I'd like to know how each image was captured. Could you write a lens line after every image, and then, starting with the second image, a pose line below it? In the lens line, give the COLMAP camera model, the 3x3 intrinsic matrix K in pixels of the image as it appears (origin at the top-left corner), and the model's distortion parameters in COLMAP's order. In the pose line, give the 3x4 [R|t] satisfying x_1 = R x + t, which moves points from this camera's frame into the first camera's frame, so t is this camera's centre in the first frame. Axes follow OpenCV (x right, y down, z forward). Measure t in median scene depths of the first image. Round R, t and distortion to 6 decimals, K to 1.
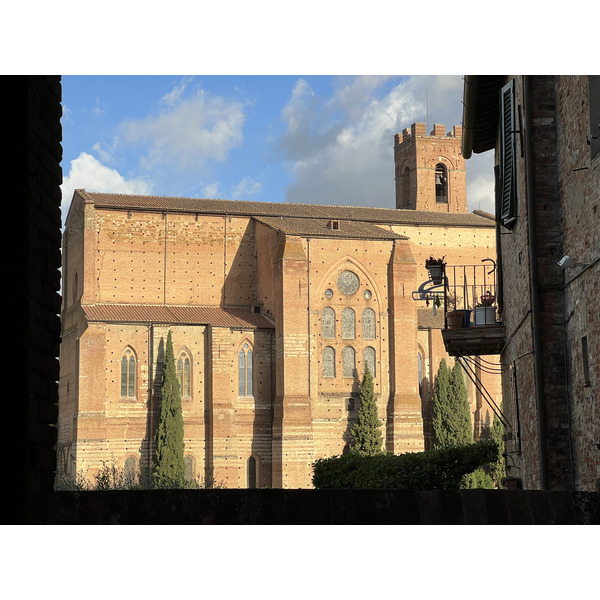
lens RADIAL K [[1407.2, 0, 299.8], [0, 1407.2, 300.9], [0, 0, 1]] dist [0.167692, 0.000000]
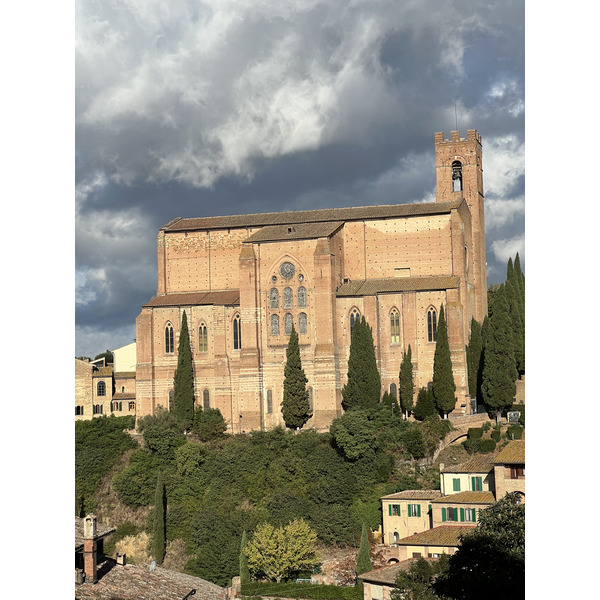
lens RADIAL K [[1407.2, 0, 300.1], [0, 1407.2, 299.2], [0, 0, 1]] dist [0.167692, 0.000000]
pose [[0.825764, -0.057160, -0.561112, 0.882015], [0.088998, 0.995593, 0.029554, -0.025713], [0.556950, -0.074342, 0.827212, -0.224613]]
